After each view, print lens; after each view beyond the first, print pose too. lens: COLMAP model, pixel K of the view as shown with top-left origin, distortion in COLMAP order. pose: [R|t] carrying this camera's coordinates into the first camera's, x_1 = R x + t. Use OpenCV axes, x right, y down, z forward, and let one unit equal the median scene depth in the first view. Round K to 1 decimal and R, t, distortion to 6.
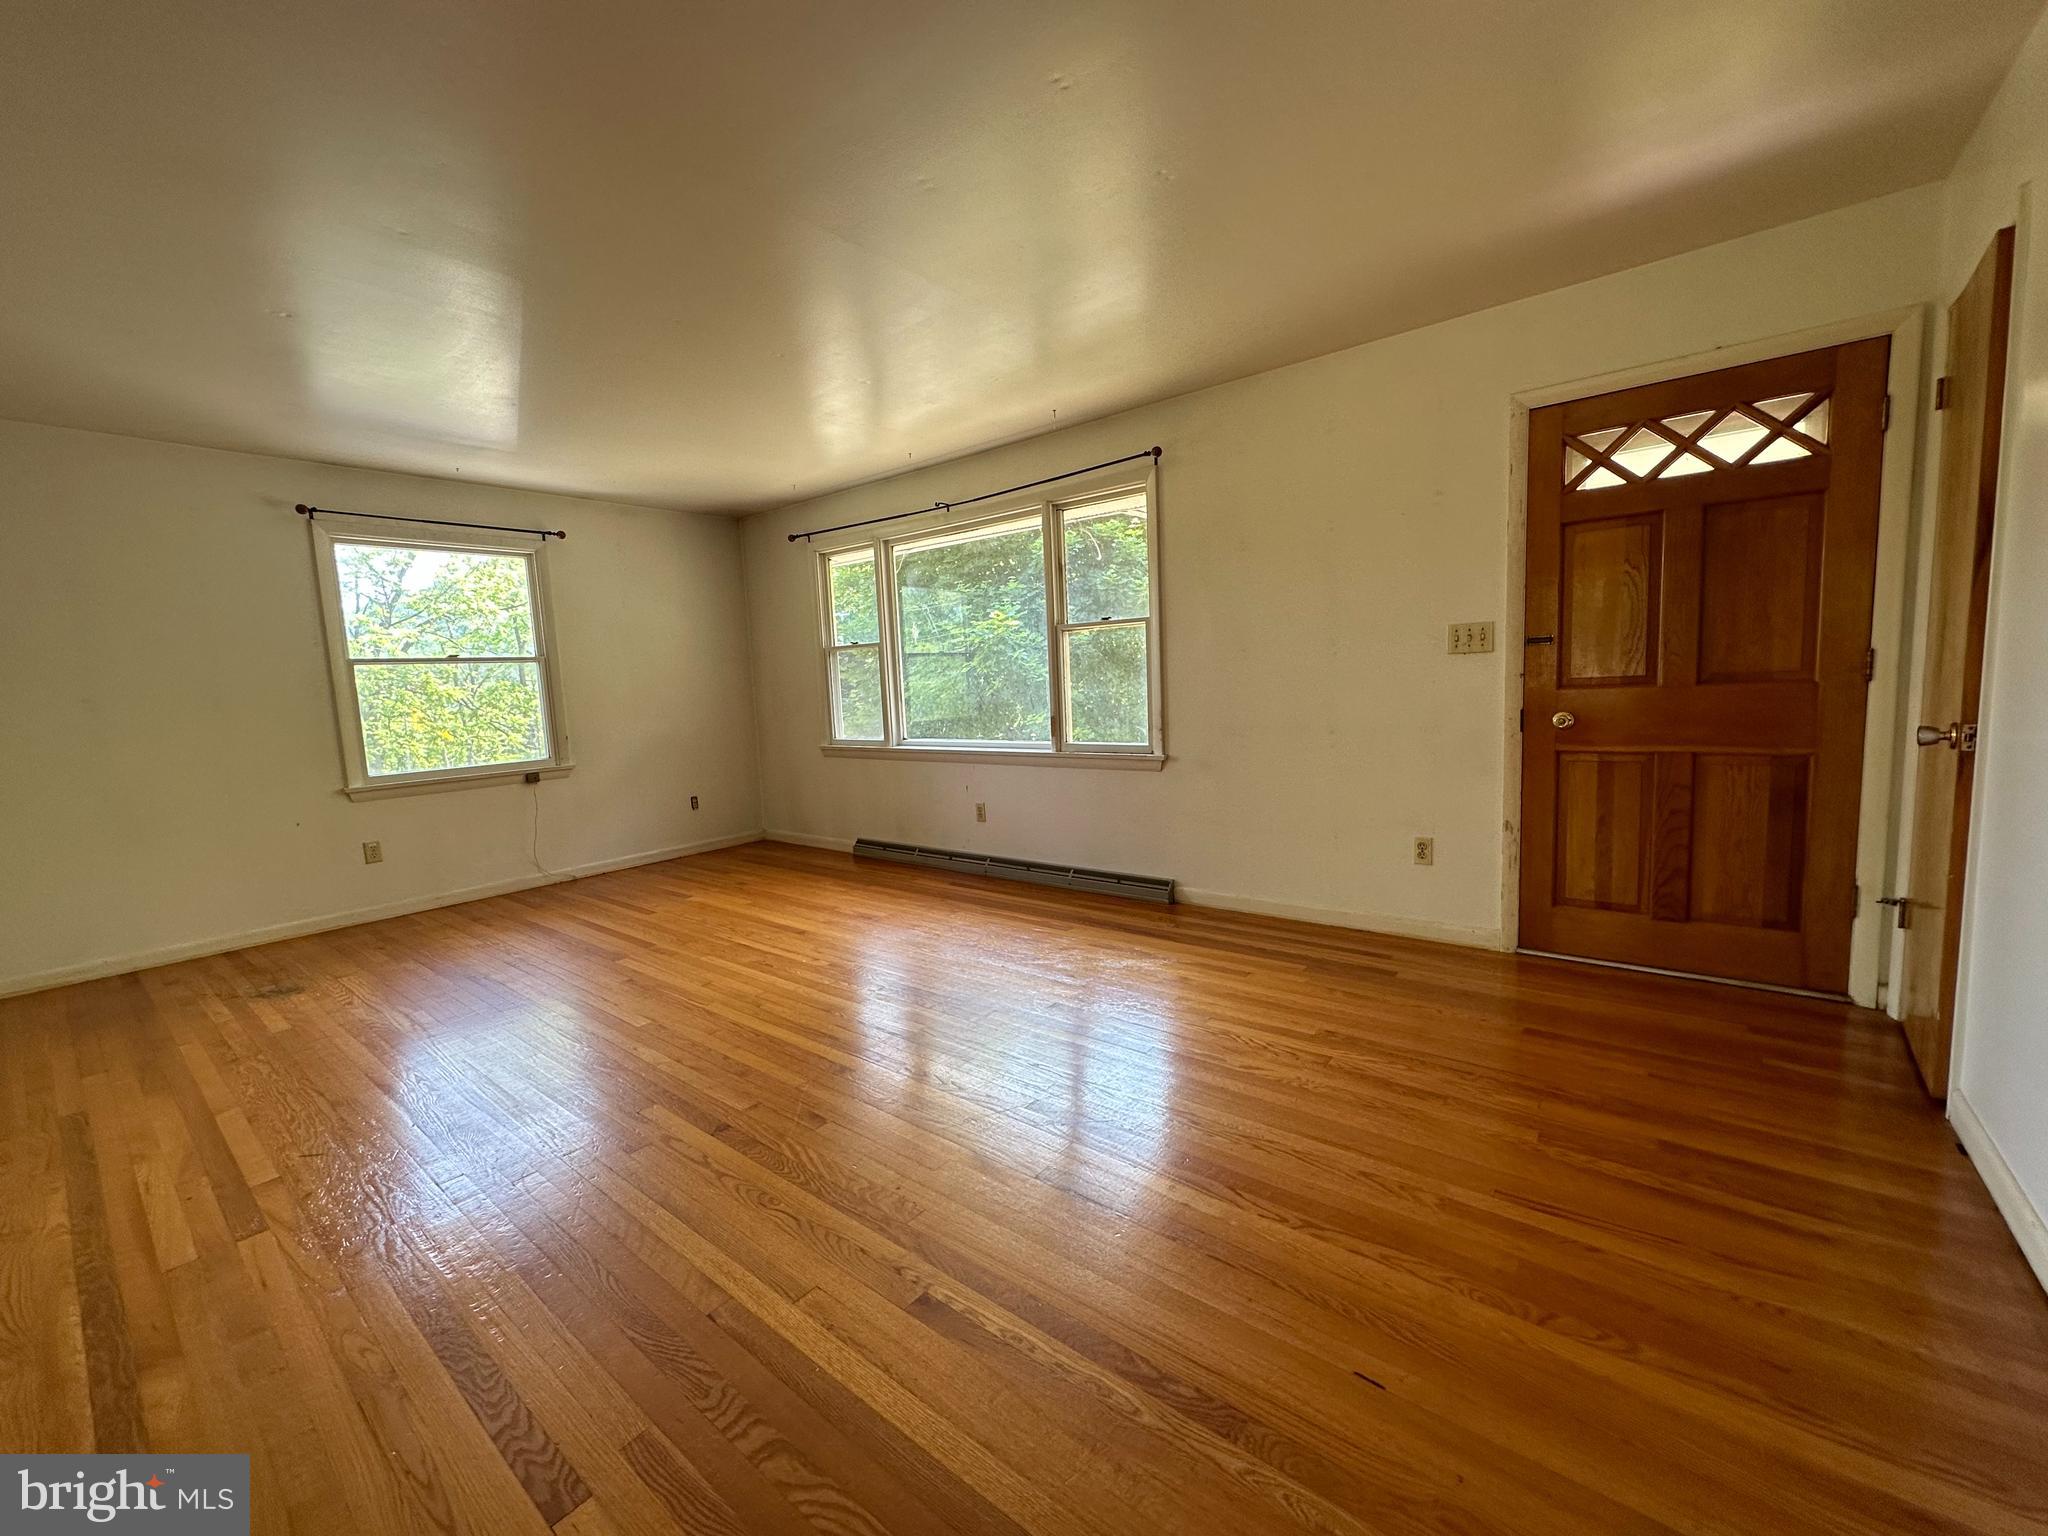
lens RADIAL K [[819.5, 0, 1021.5], [0, 819.5, 764.8], [0, 0, 1]] dist [-0.000607, -0.000299]
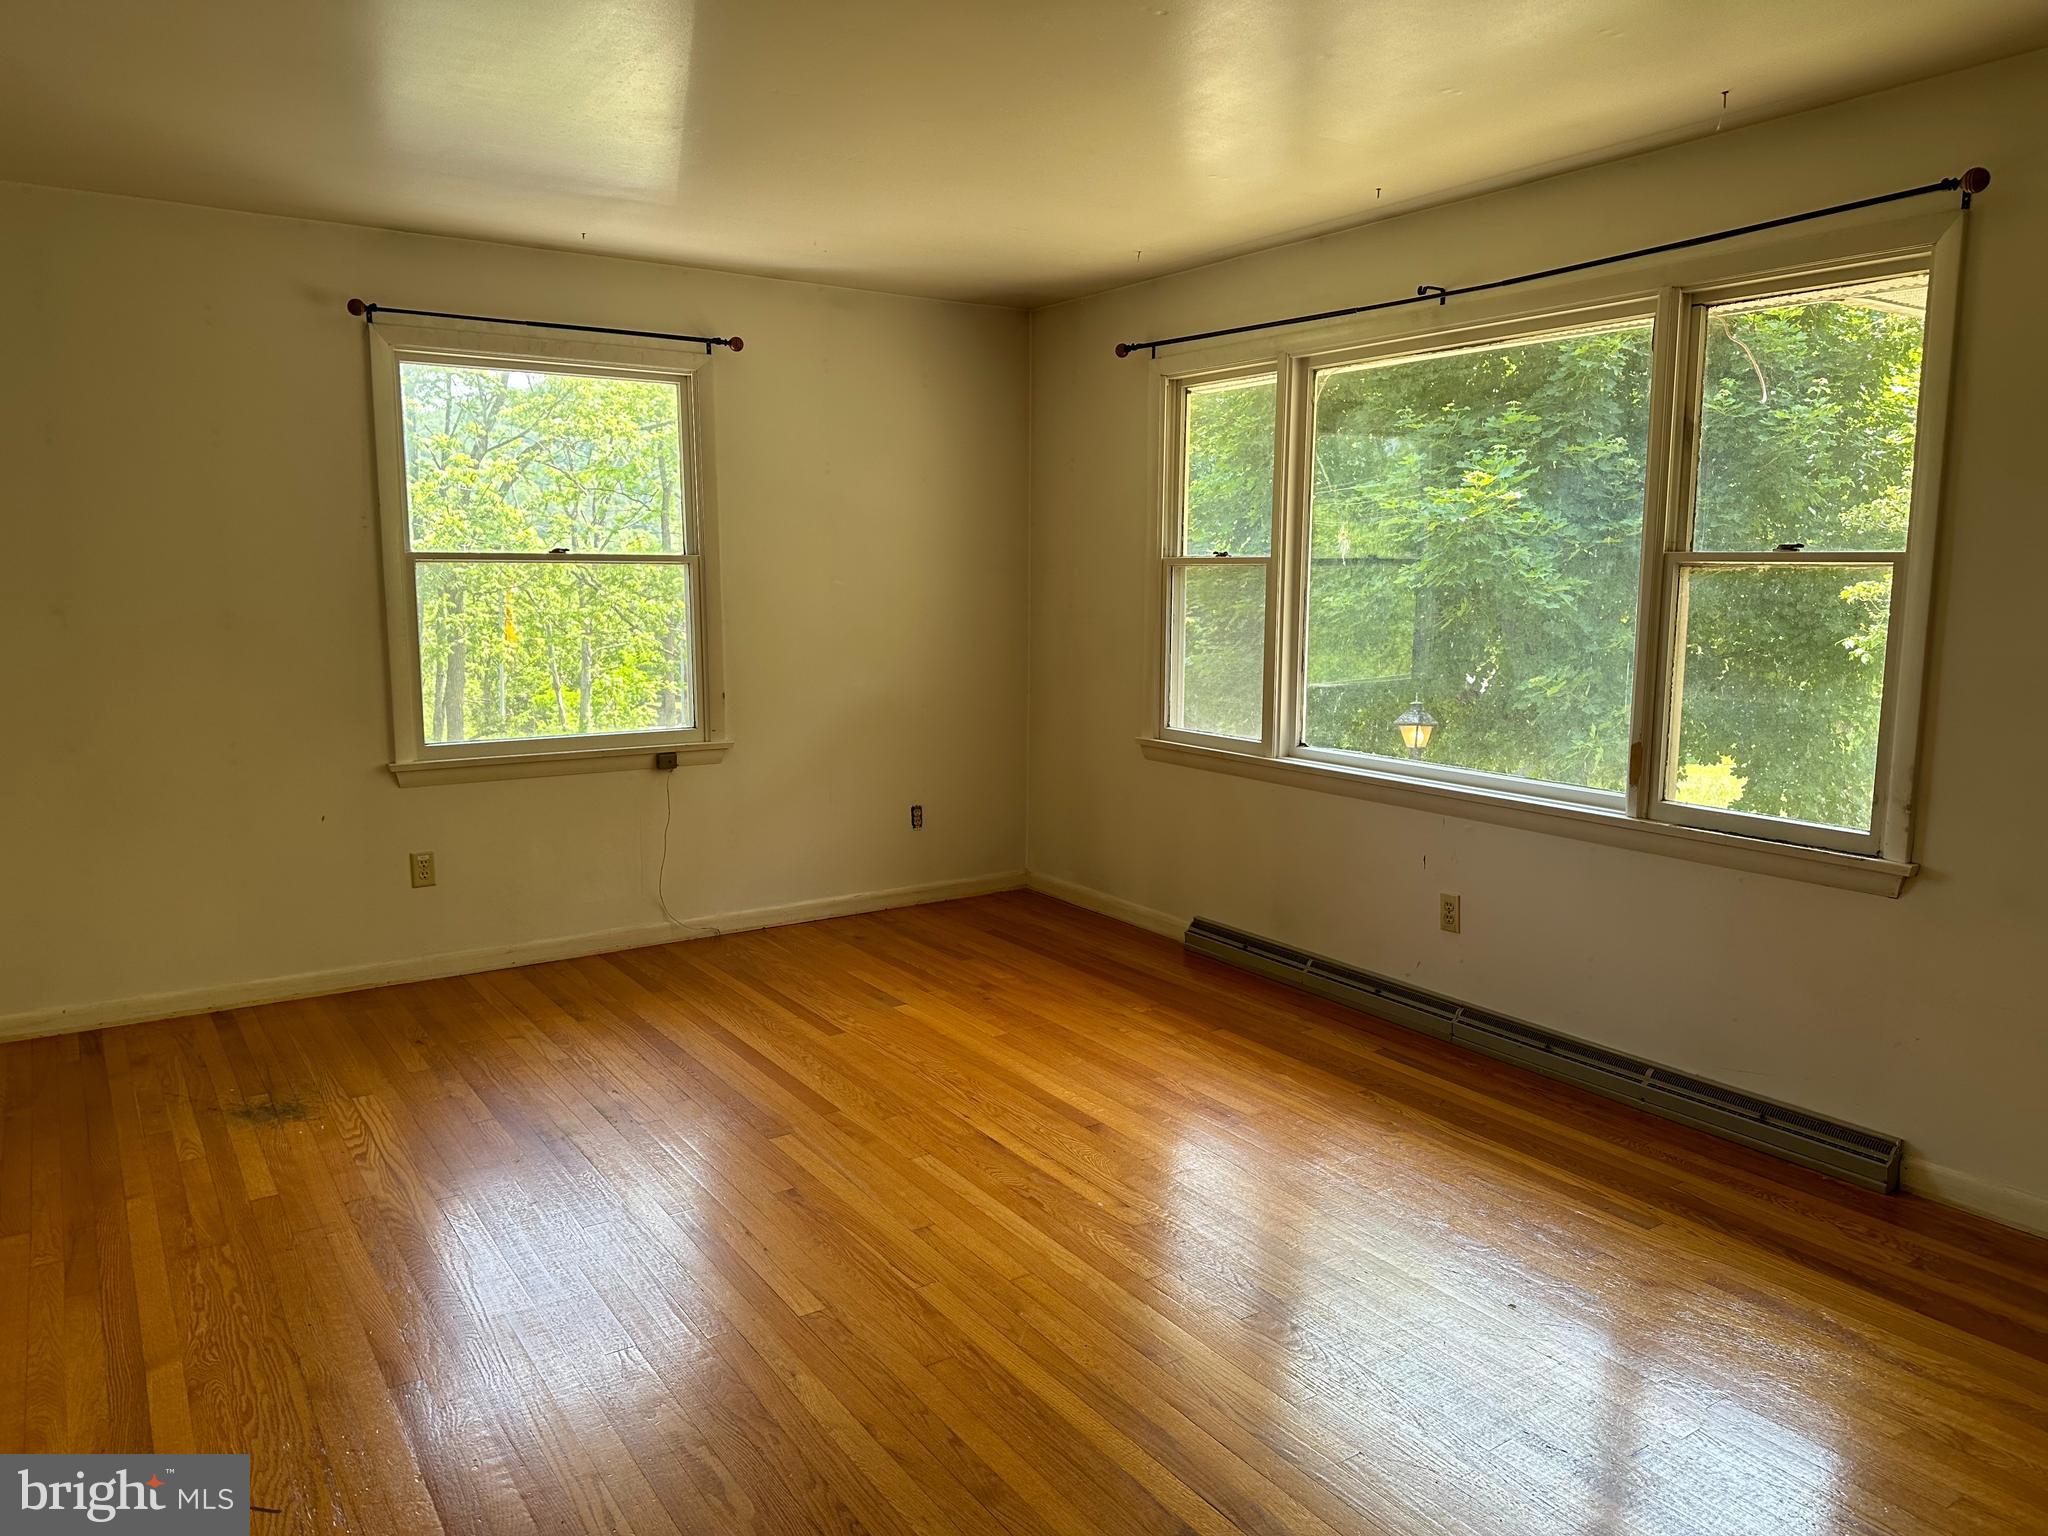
lens RADIAL K [[1432.4, 0, 1027.0], [0, 1432.4, 753.8], [0, 0, 1]] dist [0.085824, -0.113867]
pose [[0.953754, 0.088617, -0.287229, -0.061200], [-0.079401, 0.995889, 0.043602, -0.066548], [0.289912, -0.018780, 0.956869, 0.100906]]
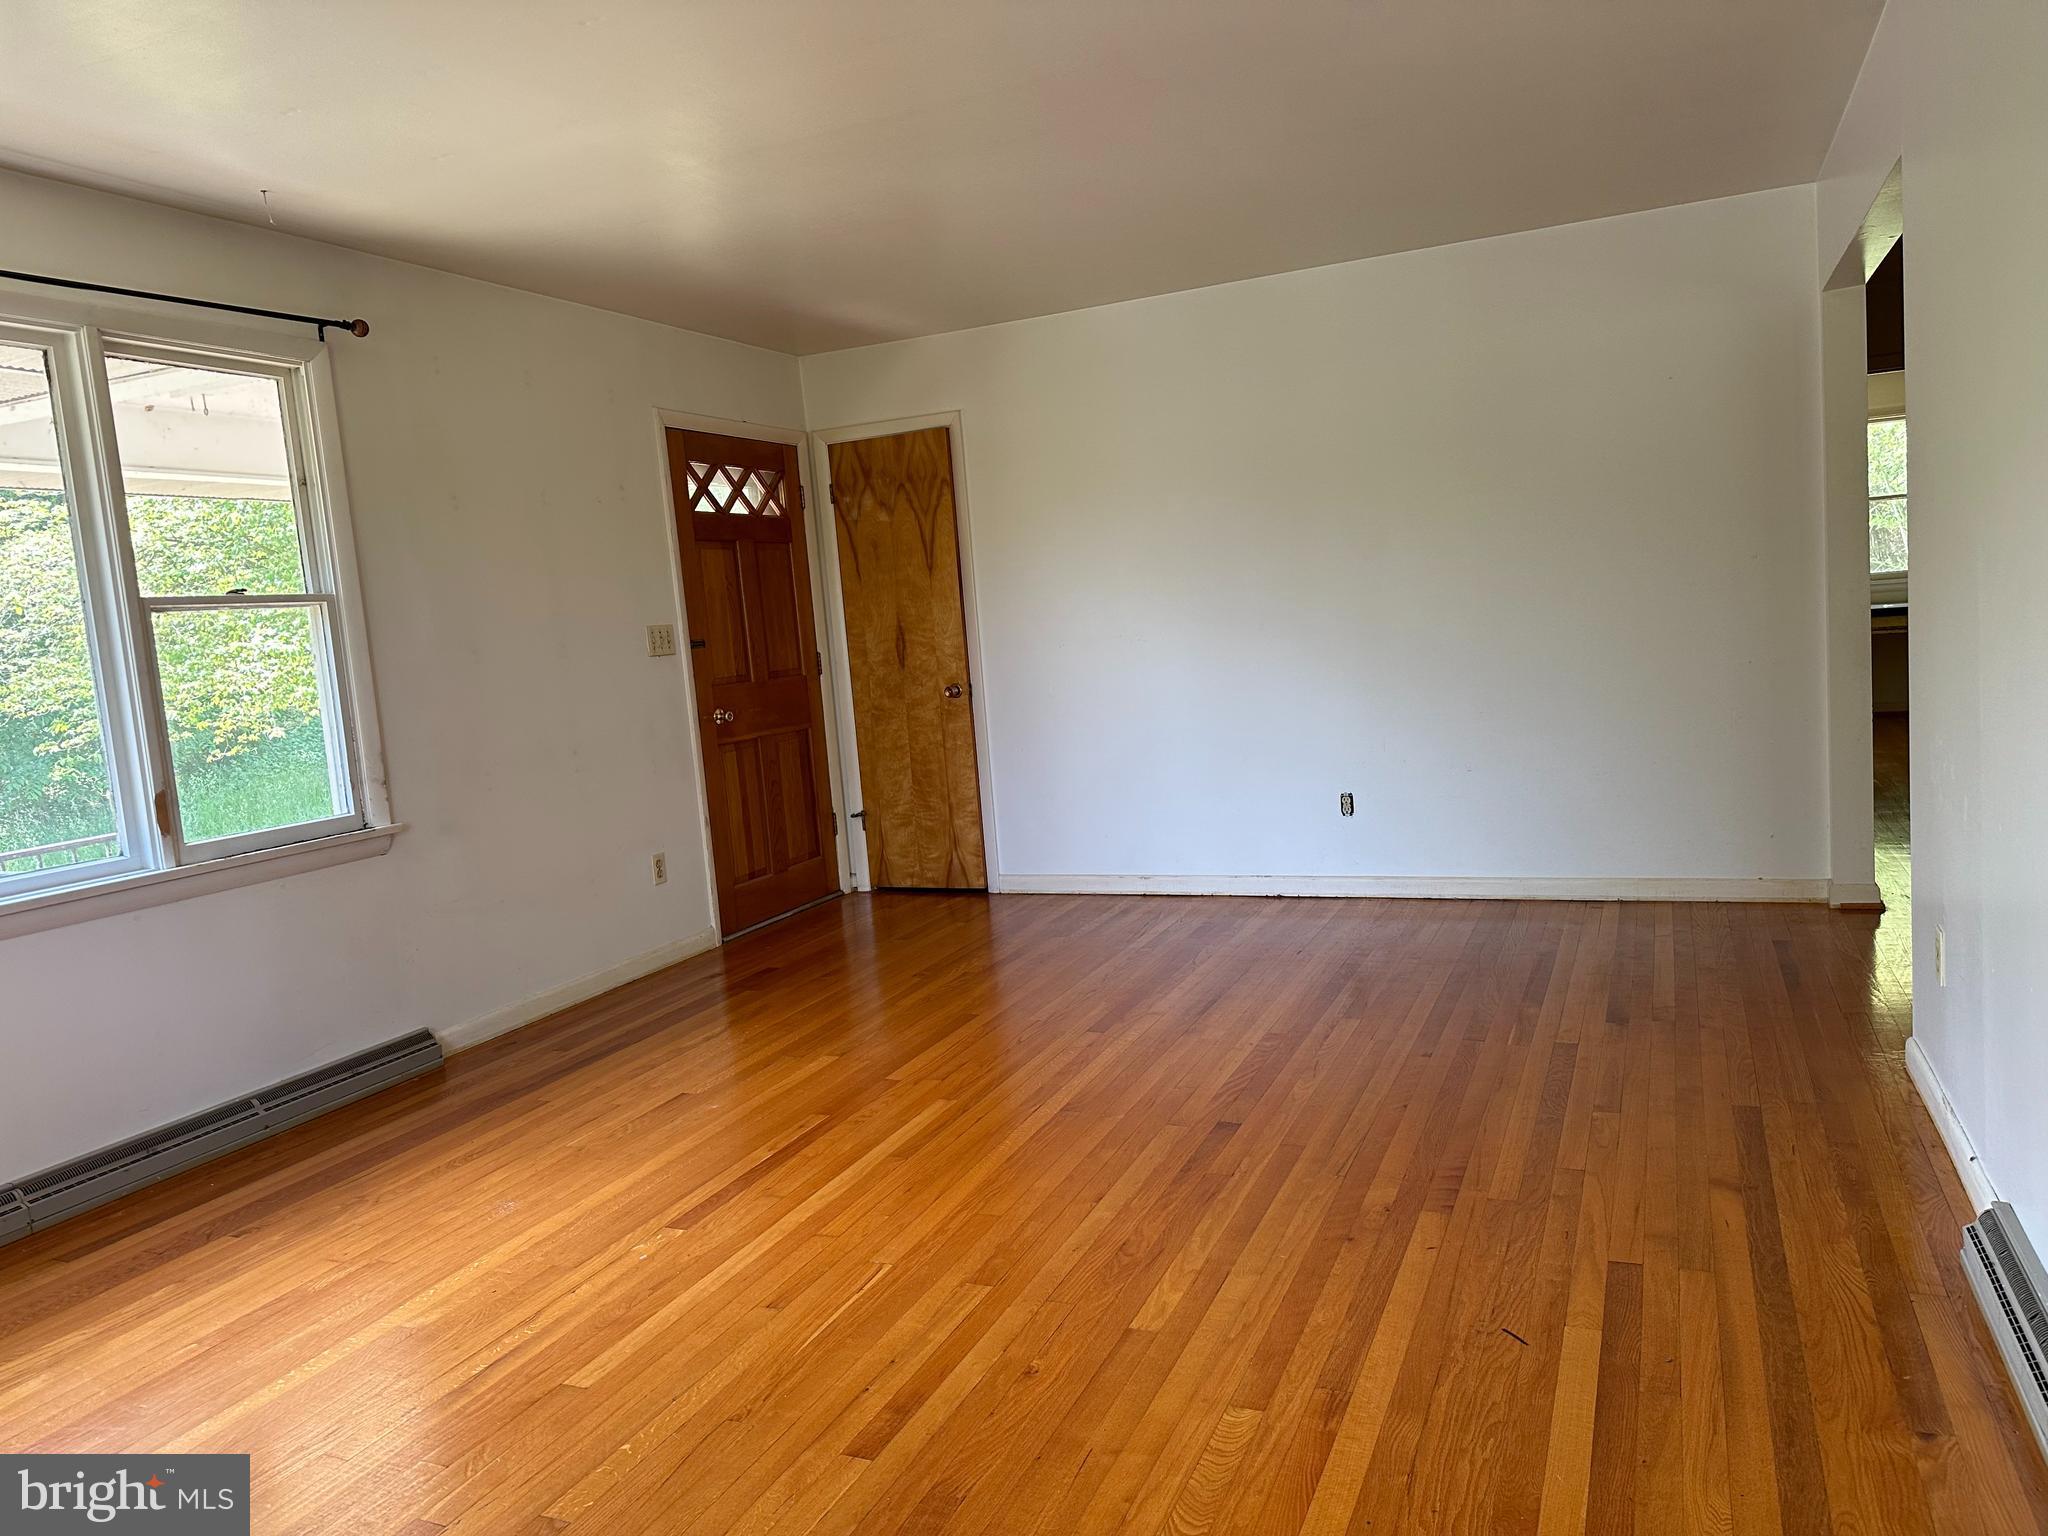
lens RADIAL K [[1429.1, 0, 1024.0], [0, 1429.1, 768.0], [0, 0, 1]] dist [0.086190, -0.078572]
pose [[-0.255368, -0.033964, 0.966247, -0.942320], [0.195150, 0.977003, 0.085918, -0.051721], [-0.946944, 0.210504, -0.242867, 0.792505]]
